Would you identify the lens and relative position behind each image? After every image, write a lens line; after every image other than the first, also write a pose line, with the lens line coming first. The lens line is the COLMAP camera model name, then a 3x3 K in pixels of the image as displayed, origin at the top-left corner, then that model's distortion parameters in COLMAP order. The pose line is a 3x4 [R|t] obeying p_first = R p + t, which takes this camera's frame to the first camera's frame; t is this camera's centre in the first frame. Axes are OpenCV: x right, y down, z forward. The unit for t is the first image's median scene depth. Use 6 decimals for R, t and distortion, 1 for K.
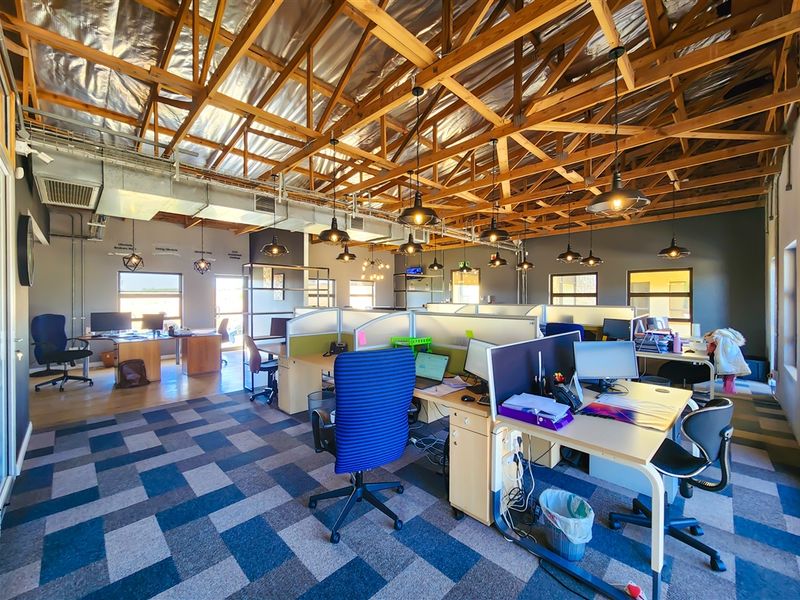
lens RADIAL K [[326.9, 0, 400.0], [0, 326.9, 300.0], [0, 0, 1]] dist [0.011607, 0.000231]
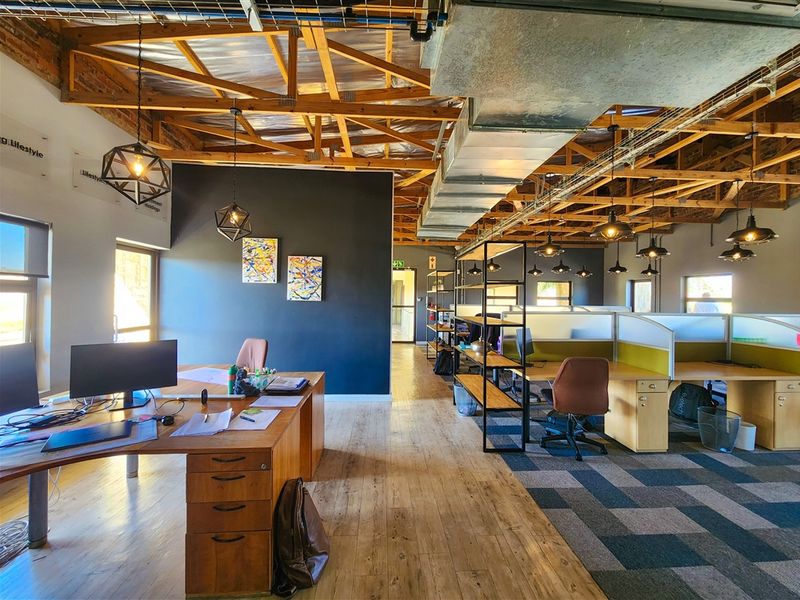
lens RADIAL K [[326.9, 0, 400.0], [0, 326.9, 300.0], [0, 0, 1]] dist [0.011607, 0.000231]
pose [[0.661720, 0.004201, 0.749739, -1.030521], [-0.002868, 0.999991, -0.003072, -0.001170], [-0.749746, -0.000117, 0.661726, 0.743244]]
